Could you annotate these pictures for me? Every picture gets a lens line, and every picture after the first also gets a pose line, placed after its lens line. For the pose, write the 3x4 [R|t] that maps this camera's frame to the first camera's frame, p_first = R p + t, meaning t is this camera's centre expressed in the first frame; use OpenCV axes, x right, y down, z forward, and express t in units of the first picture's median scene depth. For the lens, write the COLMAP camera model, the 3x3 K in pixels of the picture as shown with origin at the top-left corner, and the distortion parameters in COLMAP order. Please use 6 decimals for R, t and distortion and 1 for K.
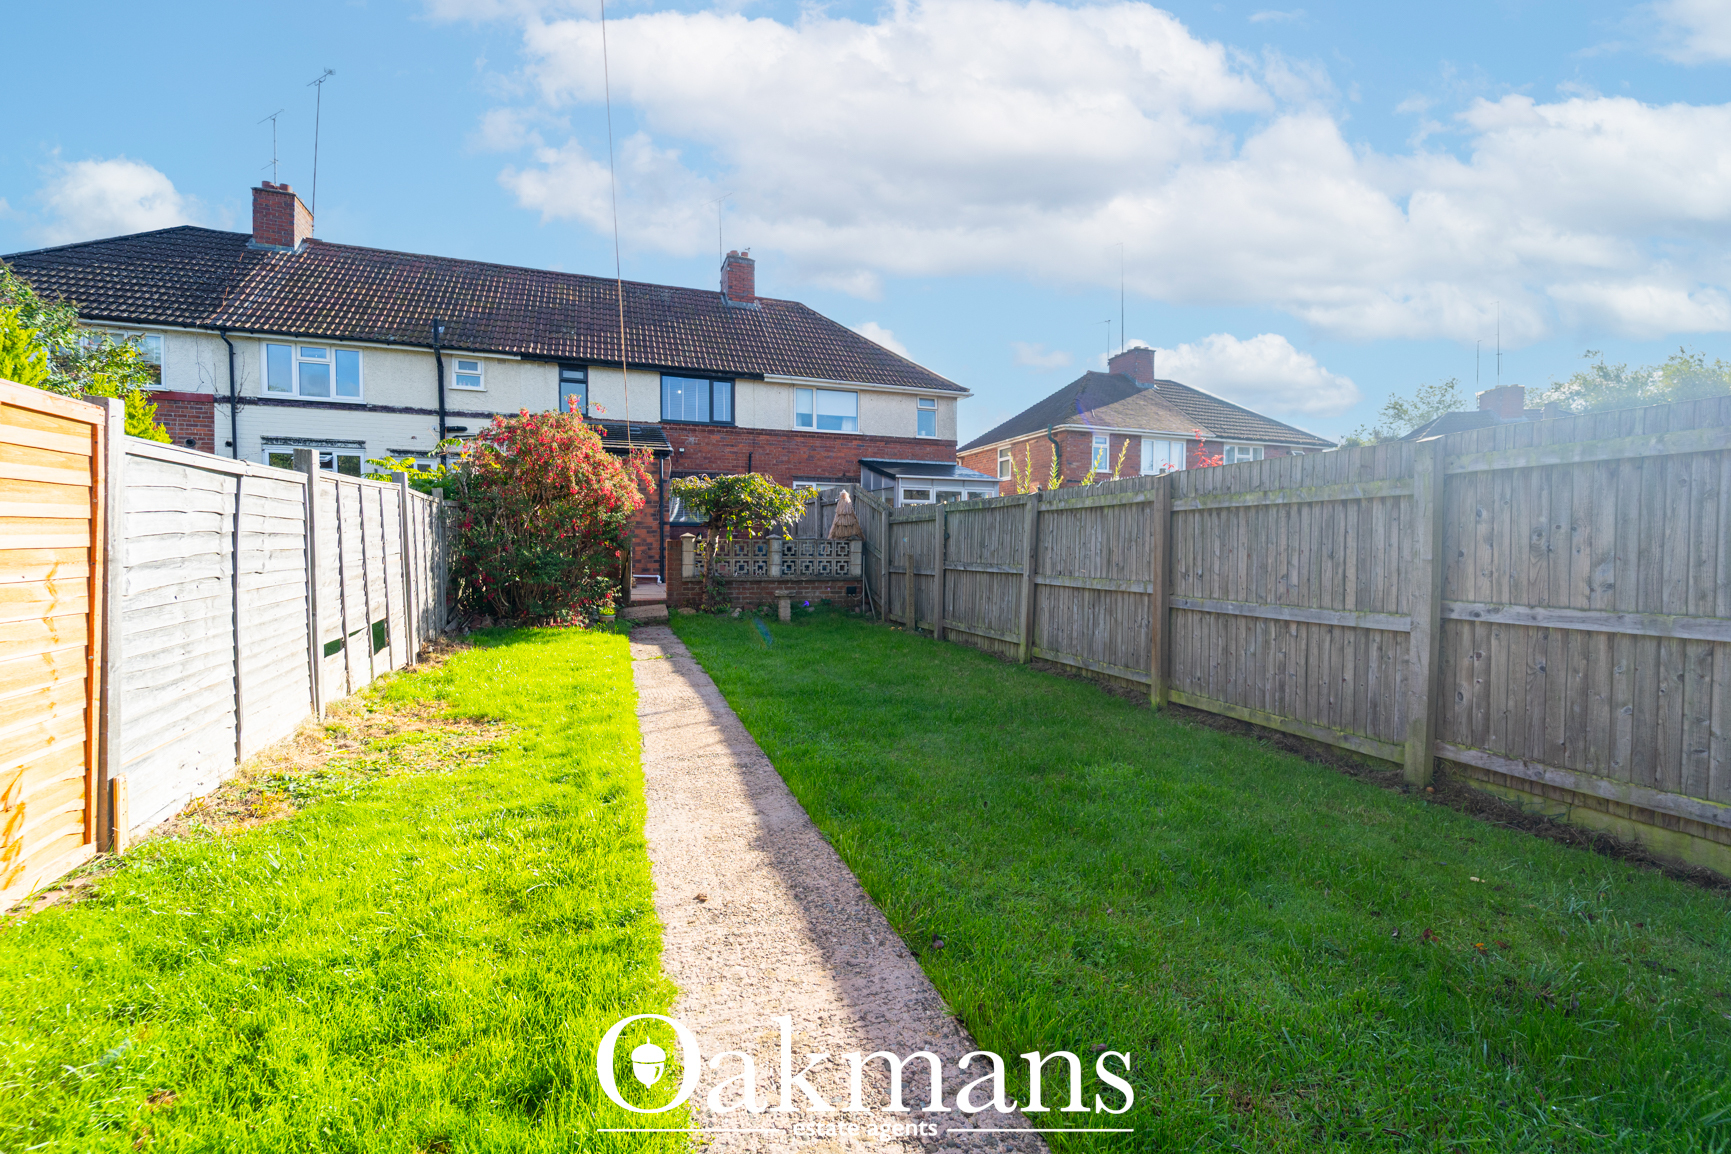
lens RADIAL K [[700.1, 0, 852.0], [0, 700.1, 572.1], [0, 0, 1]] dist [0.007848, -0.004545]
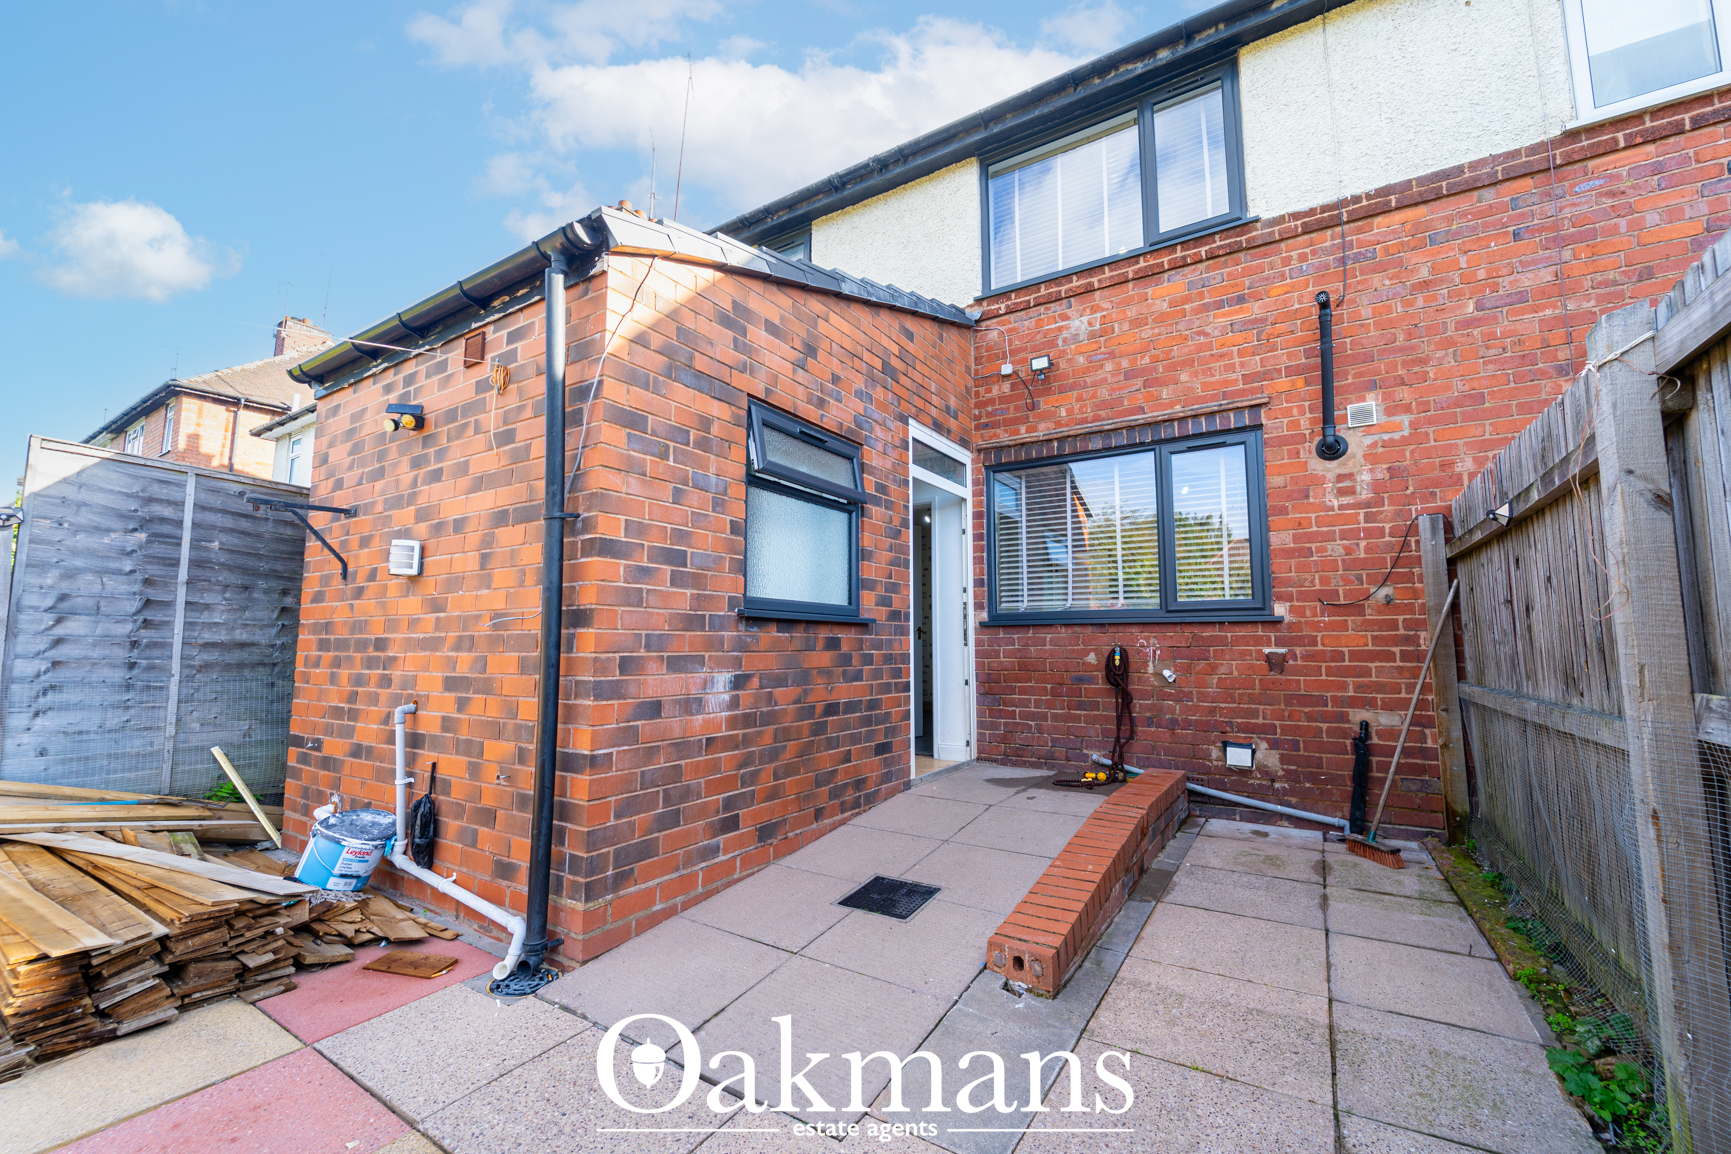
lens RADIAL K [[702.2, 0, 860.3], [0, 702.2, 572.2], [0, 0, 1]] dist [0.002029, -0.001022]
pose [[0.613292, -0.086614, -0.785093, -0.105836], [-0.024678, 0.991383, -0.128651, -0.077753], [0.789470, 0.098275, 0.605870, 1.229877]]
